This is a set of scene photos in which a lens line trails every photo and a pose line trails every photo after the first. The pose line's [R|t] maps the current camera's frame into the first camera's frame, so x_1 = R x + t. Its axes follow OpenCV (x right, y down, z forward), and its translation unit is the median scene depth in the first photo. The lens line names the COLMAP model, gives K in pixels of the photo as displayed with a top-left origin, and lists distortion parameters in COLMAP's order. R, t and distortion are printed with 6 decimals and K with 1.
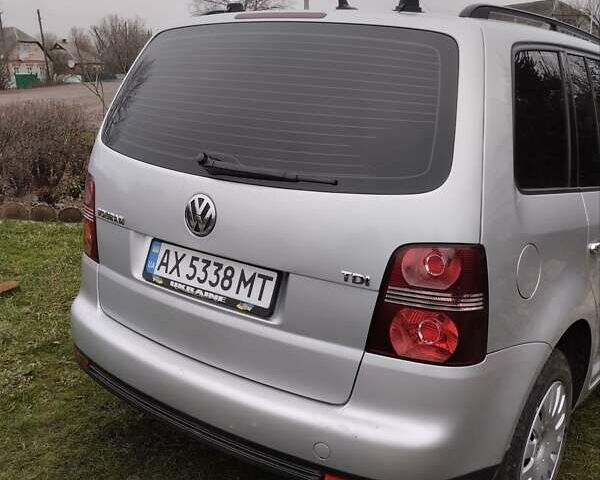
lens RADIAL K [[664.7, 0, 300.0], [0, 664.7, 240.0], [0, 0, 1]] dist [0.066000, -0.041266]
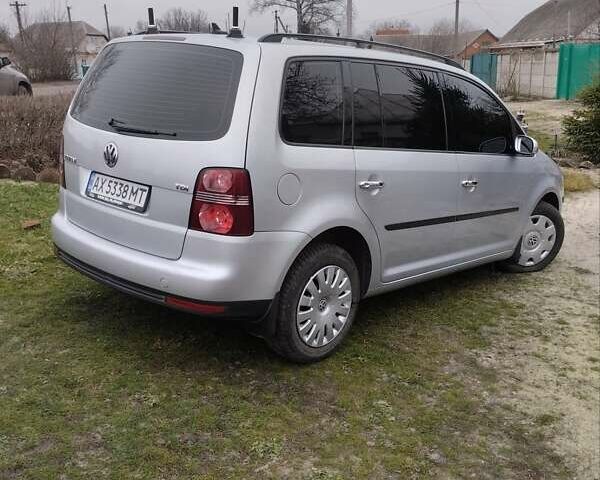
lens RADIAL K [[664.7, 0, 300.0], [0, 664.7, 240.0], [0, 0, 1]] dist [0.066000, -0.041266]
pose [[0.995782, 0.028411, -0.087241, 0.488780], [-0.027460, 0.999550, 0.012085, 0.147015], [0.087545, -0.009639, 0.996114, -0.676046]]
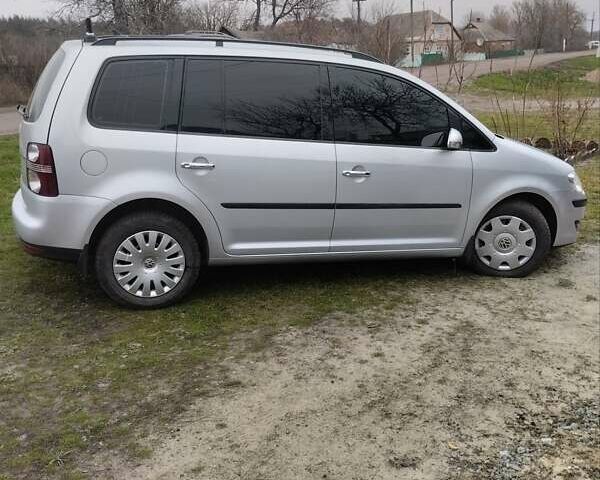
lens RADIAL K [[664.7, 0, 300.0], [0, 664.7, 240.0], [0, 0, 1]] dist [0.066000, -0.041266]
pose [[0.814404, 0.137355, -0.563809, 2.010914], [-0.118278, 0.990478, 0.070450, 0.057459], [0.568117, 0.009311, 0.822895, -0.384459]]
